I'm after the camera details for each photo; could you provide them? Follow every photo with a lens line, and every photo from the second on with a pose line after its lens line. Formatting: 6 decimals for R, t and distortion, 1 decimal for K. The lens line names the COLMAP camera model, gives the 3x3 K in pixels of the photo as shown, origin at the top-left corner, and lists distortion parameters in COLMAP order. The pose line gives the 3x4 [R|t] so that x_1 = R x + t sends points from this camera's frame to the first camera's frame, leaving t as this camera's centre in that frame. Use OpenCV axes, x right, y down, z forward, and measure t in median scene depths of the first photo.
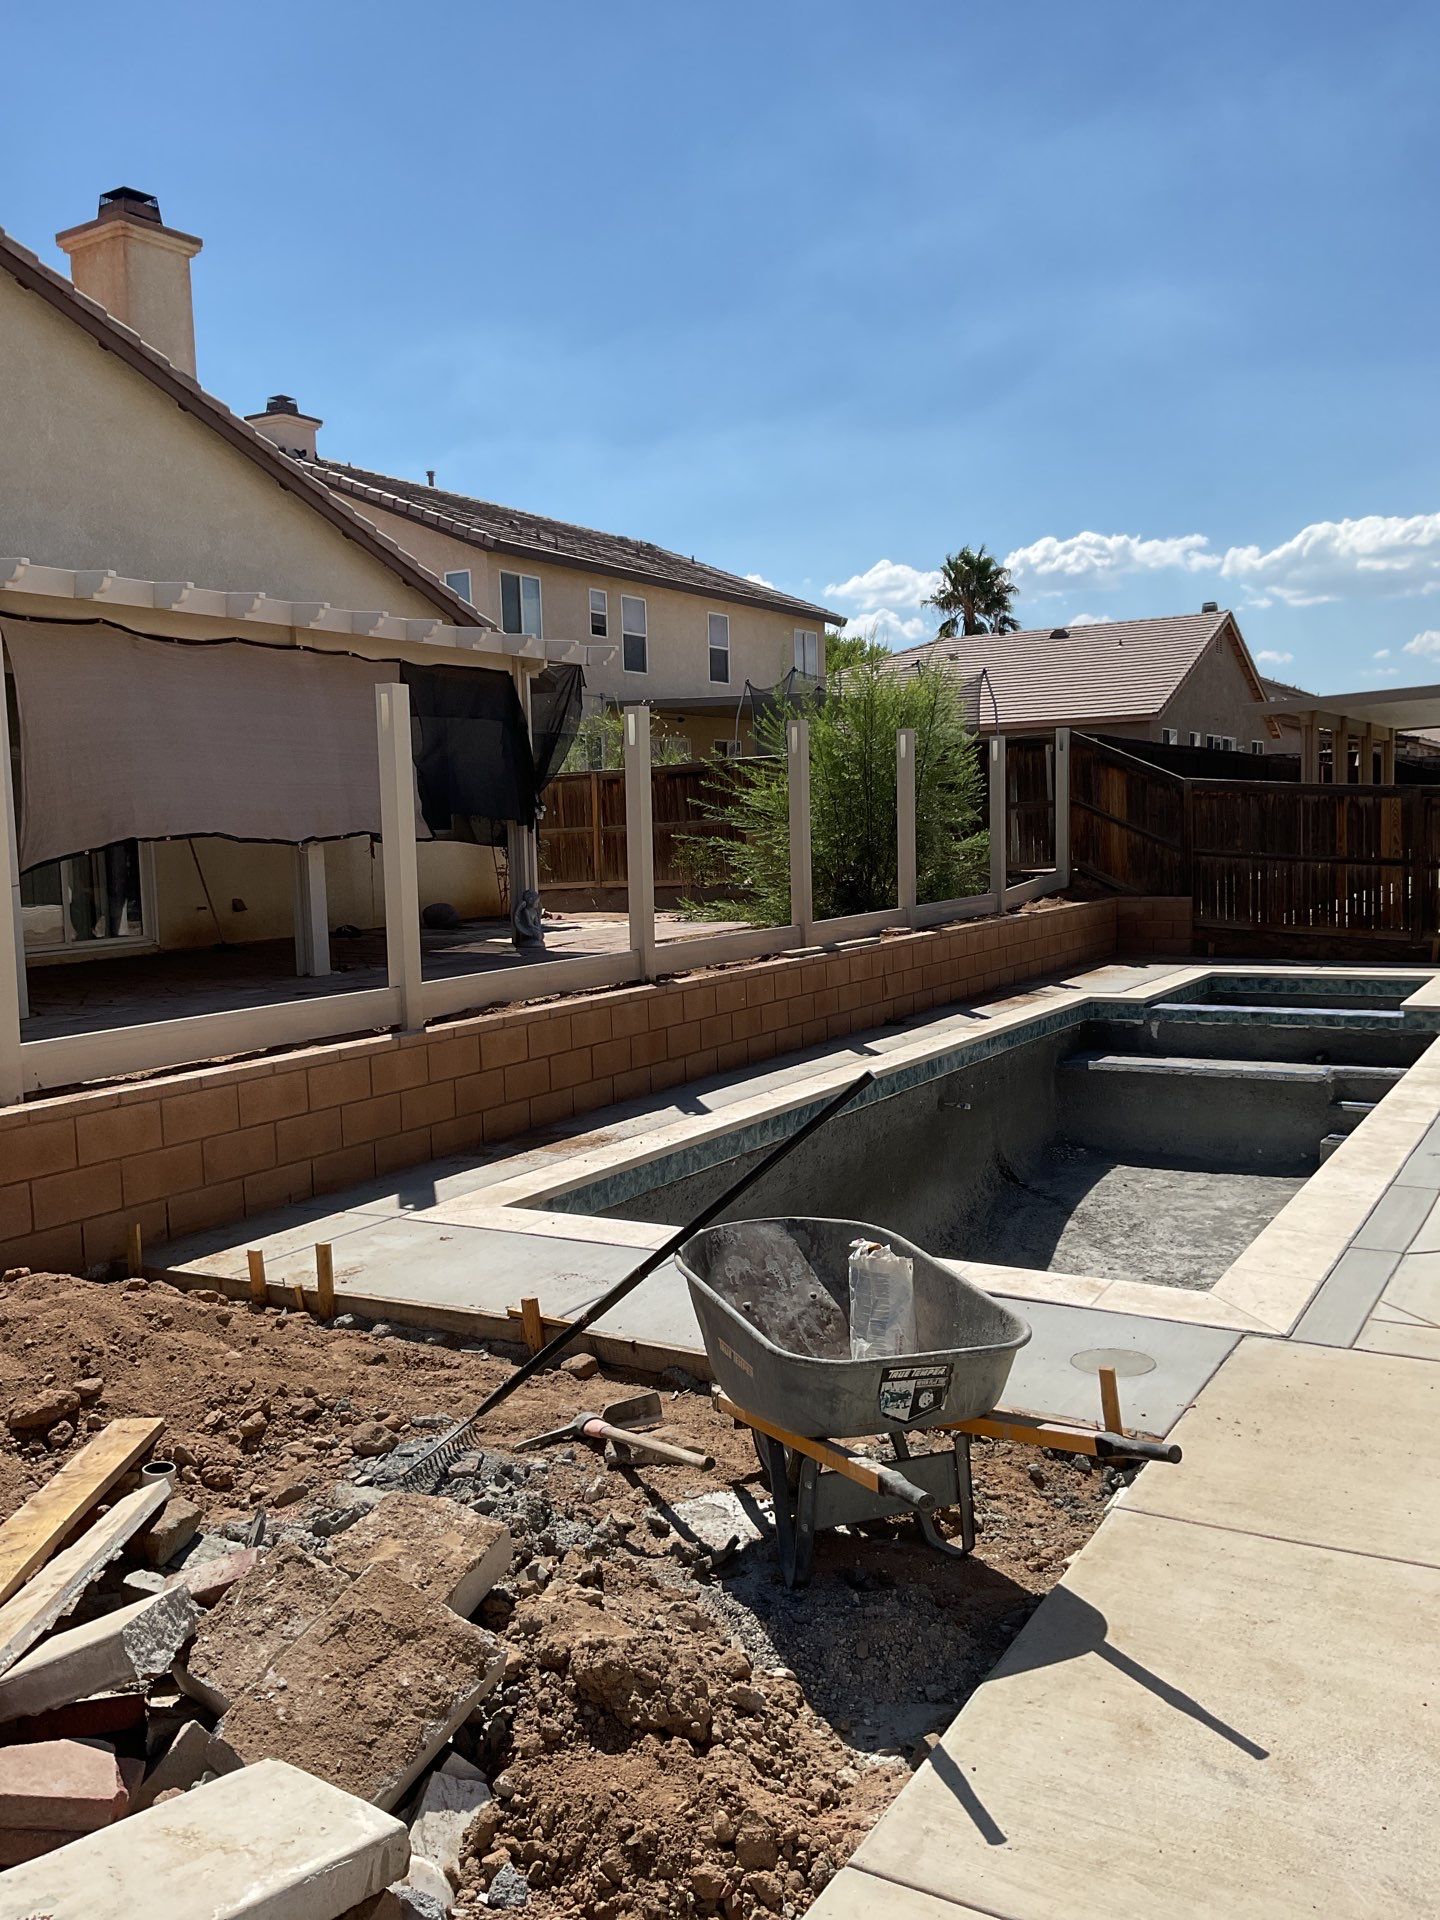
lens RADIAL K [[1589.4, 0, 727.2], [0, 1589.4, 928.0], [0, 0, 1]] dist [0.043888, -0.076039]
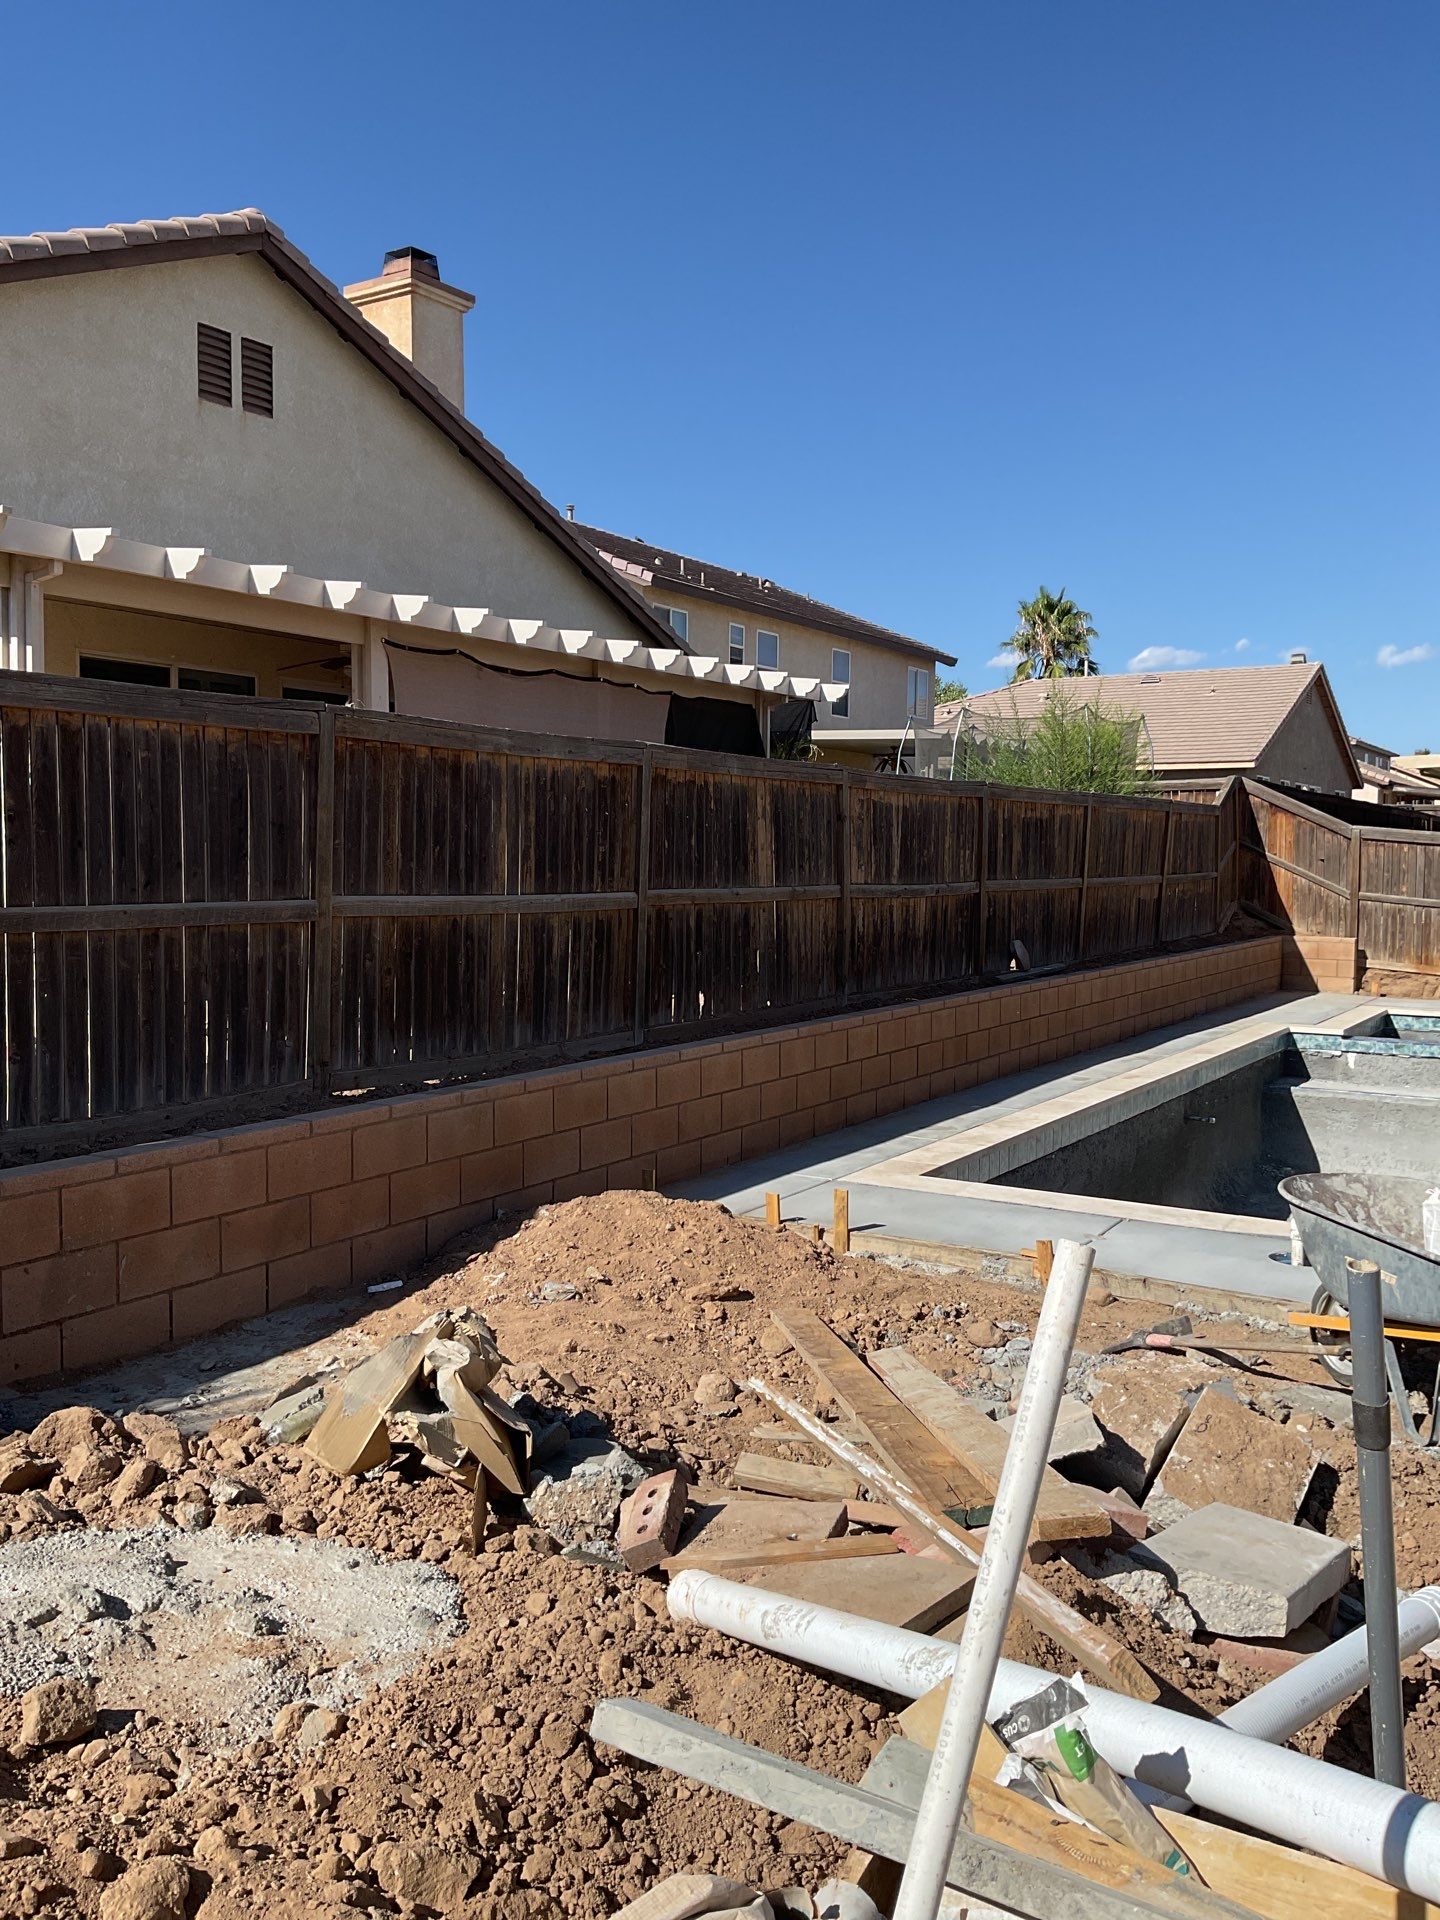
lens RADIAL K [[1589.4, 0, 711.3], [0, 1589.4, 942.5], [0, 0, 1]] dist [0.043888, -0.076039]
pose [[0.998908, 0.038691, -0.026199, -0.130093], [-0.038927, 0.999205, -0.008552, 0.010438], [0.025847, 0.009562, 0.999620, -0.078509]]
